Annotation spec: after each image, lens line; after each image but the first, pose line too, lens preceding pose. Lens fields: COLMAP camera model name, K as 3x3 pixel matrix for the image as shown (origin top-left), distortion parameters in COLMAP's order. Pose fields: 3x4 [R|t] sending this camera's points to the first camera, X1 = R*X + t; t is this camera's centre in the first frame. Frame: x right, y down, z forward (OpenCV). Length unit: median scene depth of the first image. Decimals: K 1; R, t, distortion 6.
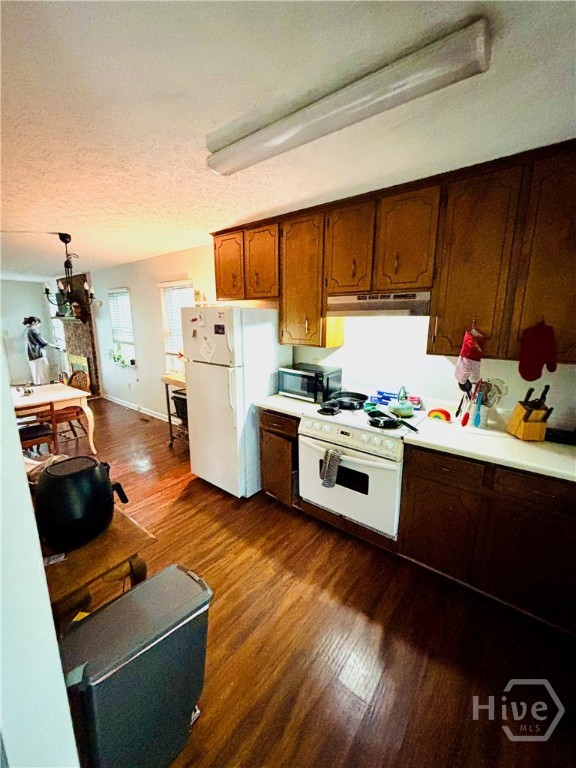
lens RADIAL K [[314.1, 0, 288.0], [0, 314.1, 384.0], [0, 0, 1]] dist [-0.001827, 0.000024]
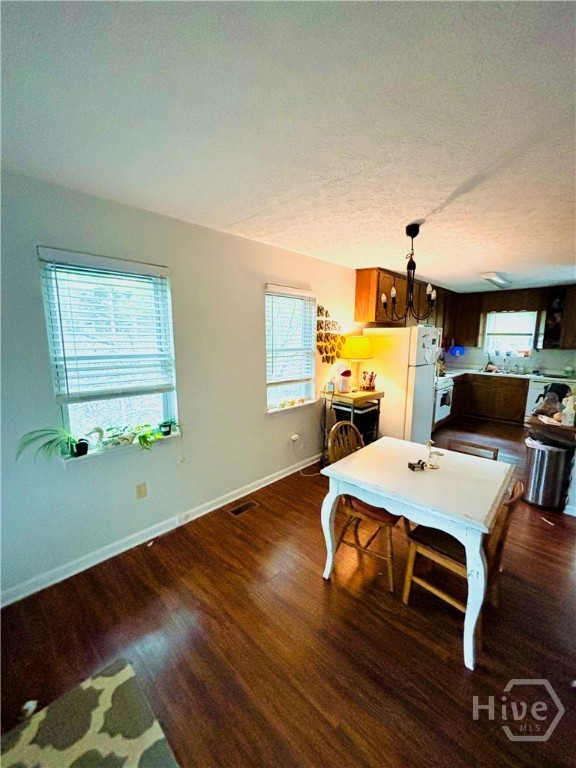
lens RADIAL K [[314.1, 0, 288.0], [0, 314.1, 384.0], [0, 0, 1]] dist [-0.001827, 0.000024]
pose [[0.078858, -0.152354, 0.985175, -1.802054], [0.204168, 0.969772, 0.133630, -0.312552], [-0.975755, 0.190603, 0.107580, 1.500287]]
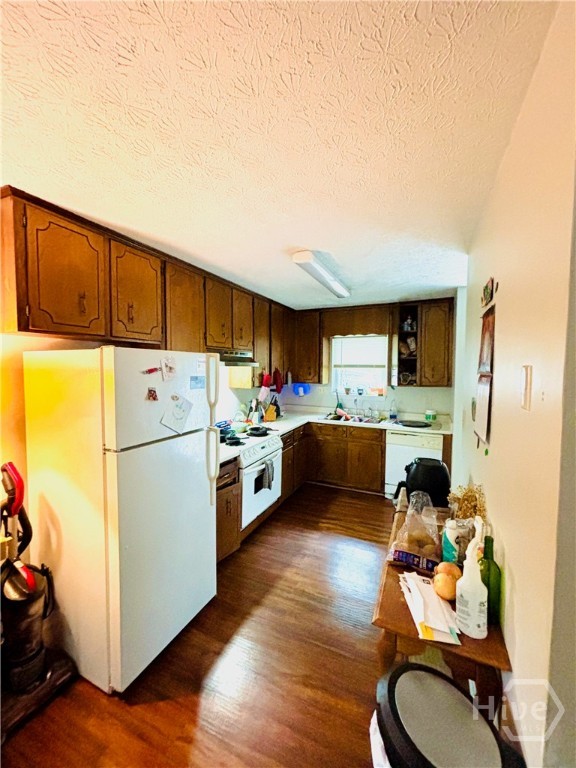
lens RADIAL K [[314.1, 0, 288.0], [0, 314.1, 384.0], [0, 0, 1]] dist [-0.001827, 0.000024]
pose [[-0.257435, -0.053794, 0.964797, -0.927330], [0.196503, 0.974672, 0.106777, -0.193683], [-0.946104, 0.217074, -0.240344, 0.909126]]
